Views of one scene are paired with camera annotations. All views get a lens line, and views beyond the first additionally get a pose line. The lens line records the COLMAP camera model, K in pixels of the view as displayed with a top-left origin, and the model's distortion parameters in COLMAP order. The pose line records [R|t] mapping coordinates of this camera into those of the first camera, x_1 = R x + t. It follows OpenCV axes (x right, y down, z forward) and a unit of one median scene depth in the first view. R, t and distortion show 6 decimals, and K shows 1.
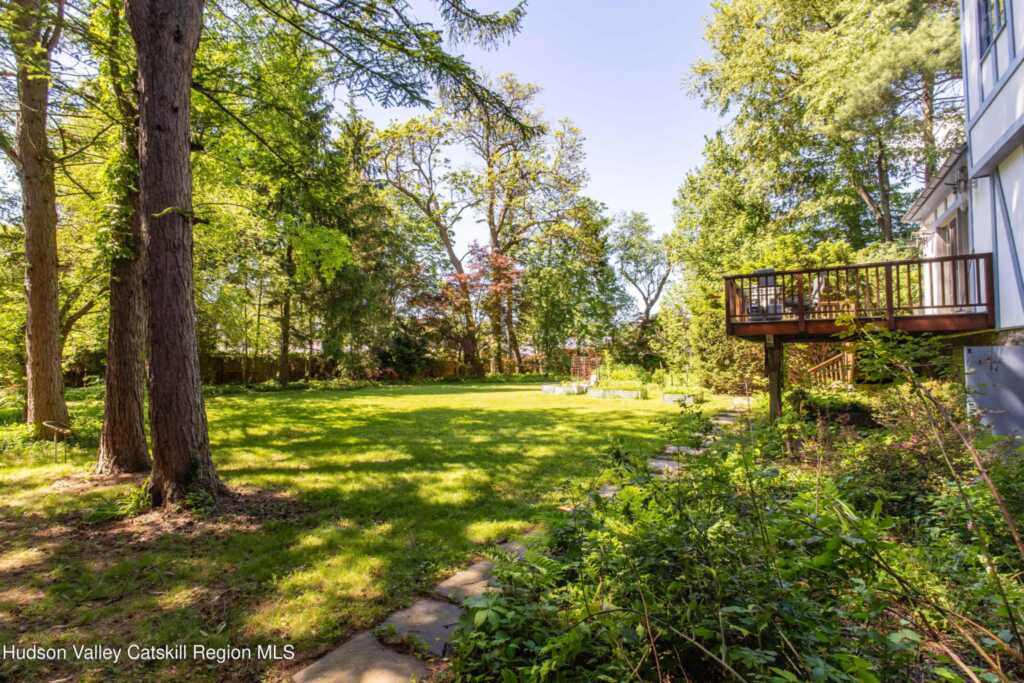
lens RADIAL K [[480.5, 0, 515.9], [0, 480.5, 346.0], [0, 0, 1]] dist [-0.004628, -0.001146]
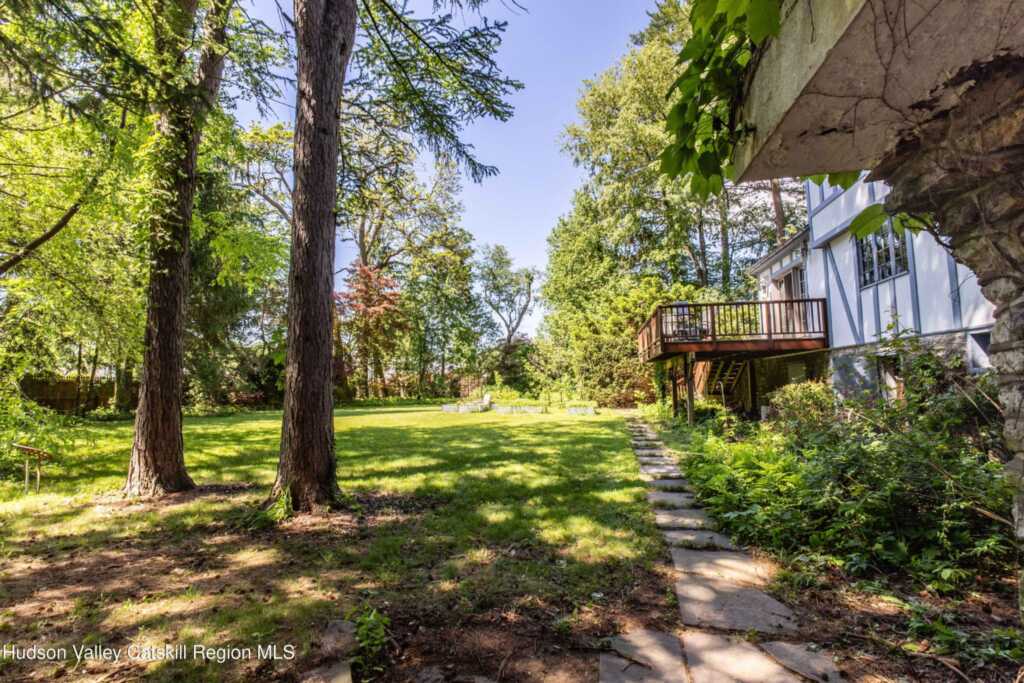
lens RADIAL K [[480.5, 0, 519.4], [0, 480.5, 341.0], [0, 0, 1]] dist [-0.004628, -0.001146]
pose [[0.931341, 0.023273, 0.363404, -0.186768], [0.001466, 0.997708, -0.067651, 0.016907], [-0.364146, 0.063539, 0.929172, -0.020887]]
